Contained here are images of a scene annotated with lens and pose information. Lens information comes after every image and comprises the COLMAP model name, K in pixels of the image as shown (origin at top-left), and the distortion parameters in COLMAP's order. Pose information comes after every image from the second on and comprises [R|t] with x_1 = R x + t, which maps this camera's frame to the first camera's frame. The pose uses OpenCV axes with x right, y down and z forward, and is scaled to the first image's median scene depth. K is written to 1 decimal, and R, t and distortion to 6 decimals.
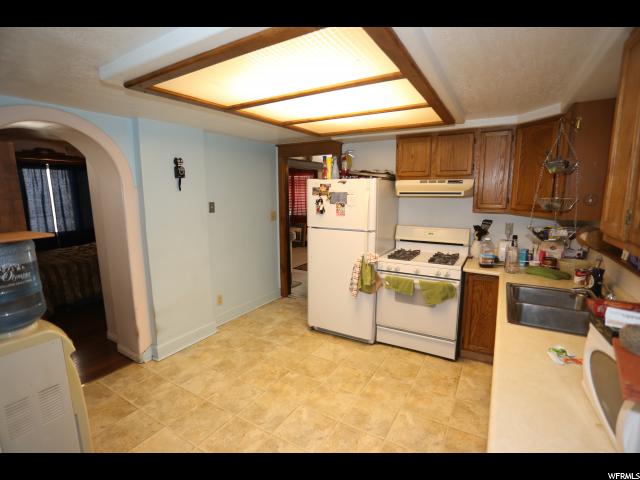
lens RADIAL K [[312.2, 0, 322.8], [0, 312.2, 243.5], [0, 0, 1]] dist [-0.014510, 0.000284]
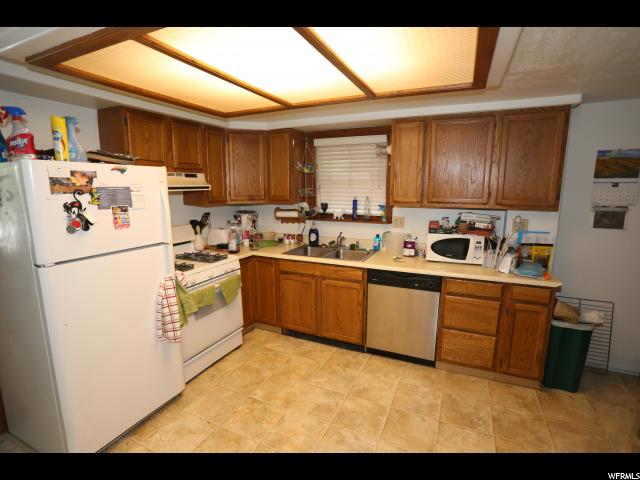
lens RADIAL K [[312.2, 0, 318.9], [0, 312.2, 242.4], [0, 0, 1]] dist [-0.014510, 0.000284]
pose [[-0.079337, -0.175322, 0.981309, -0.557166], [0.167214, 0.968123, 0.186485, -0.111963], [-0.982723, 0.178884, -0.047491, 0.688932]]
